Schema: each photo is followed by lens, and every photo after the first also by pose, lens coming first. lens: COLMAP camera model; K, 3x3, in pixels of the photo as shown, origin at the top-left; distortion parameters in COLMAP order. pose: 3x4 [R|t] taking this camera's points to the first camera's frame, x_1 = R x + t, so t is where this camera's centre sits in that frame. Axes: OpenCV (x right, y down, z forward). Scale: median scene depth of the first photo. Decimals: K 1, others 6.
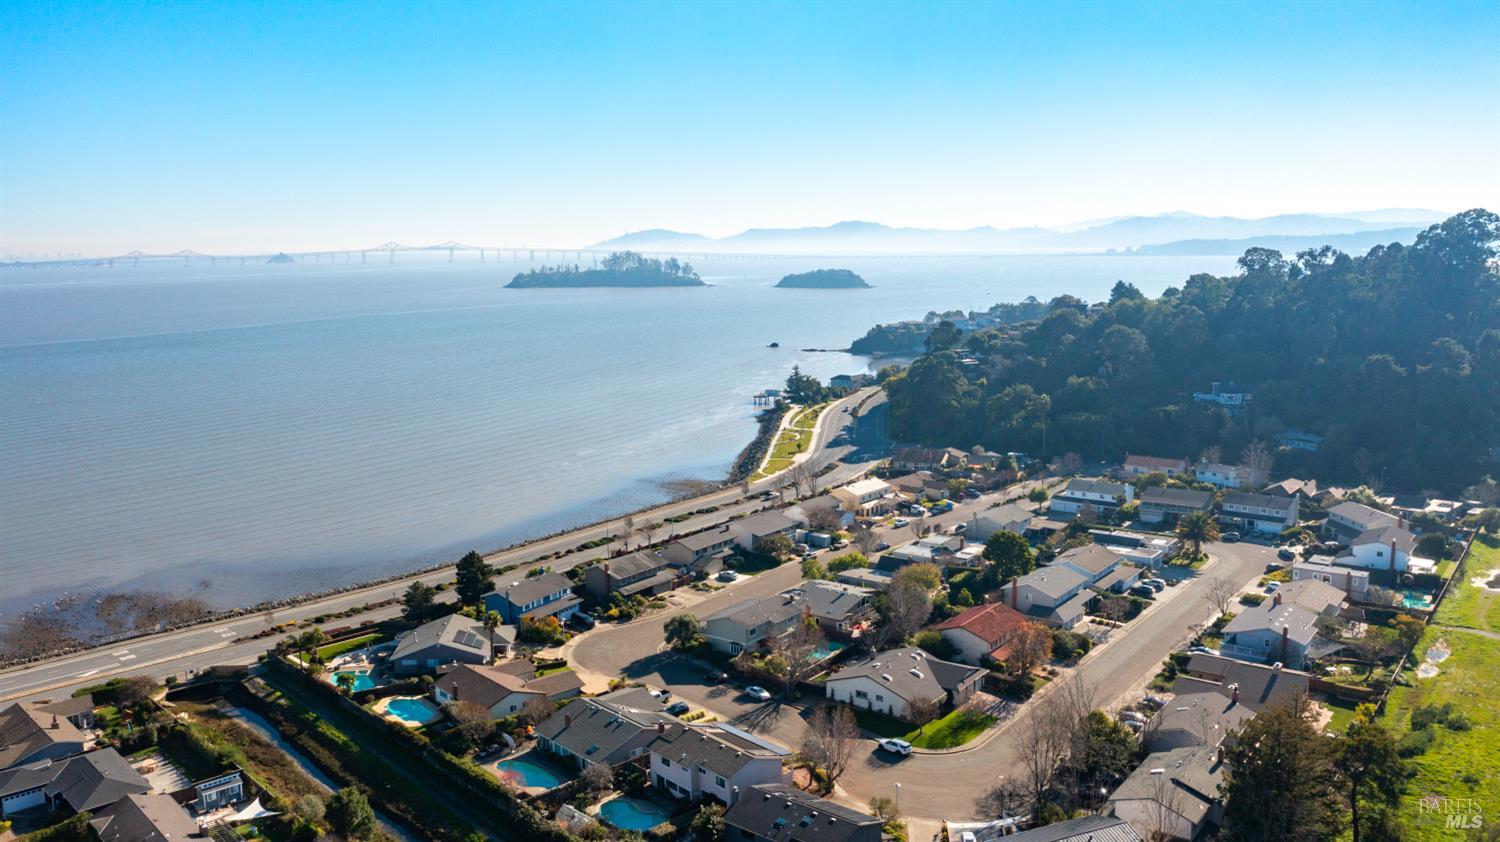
lens RADIAL K [[1189.2, 0, 750.0], [0, 1189.2, 421.0], [0, 0, 1]] dist [-0.009221, 0.001060]
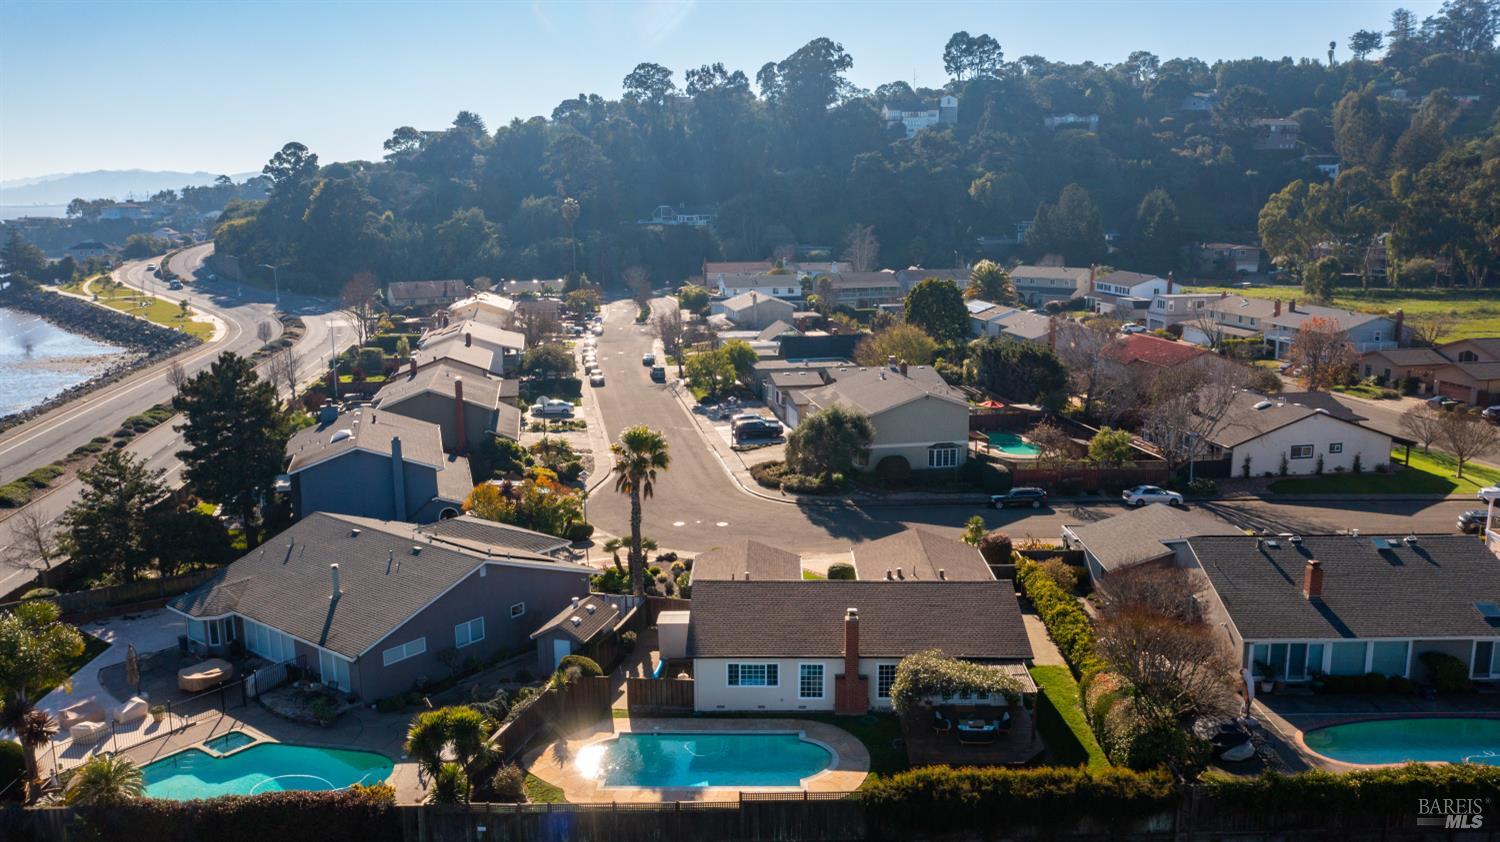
lens RADIAL K [[1189.2, 0, 750.0], [0, 1189.2, 421.0], [0, 0, 1]] dist [-0.009221, 0.001060]
pose [[0.679474, -0.128616, 0.722338, -0.401199], [0.109804, 0.991253, 0.073210, 0.126571], [-0.725436, 0.029571, 0.687654, 0.689029]]
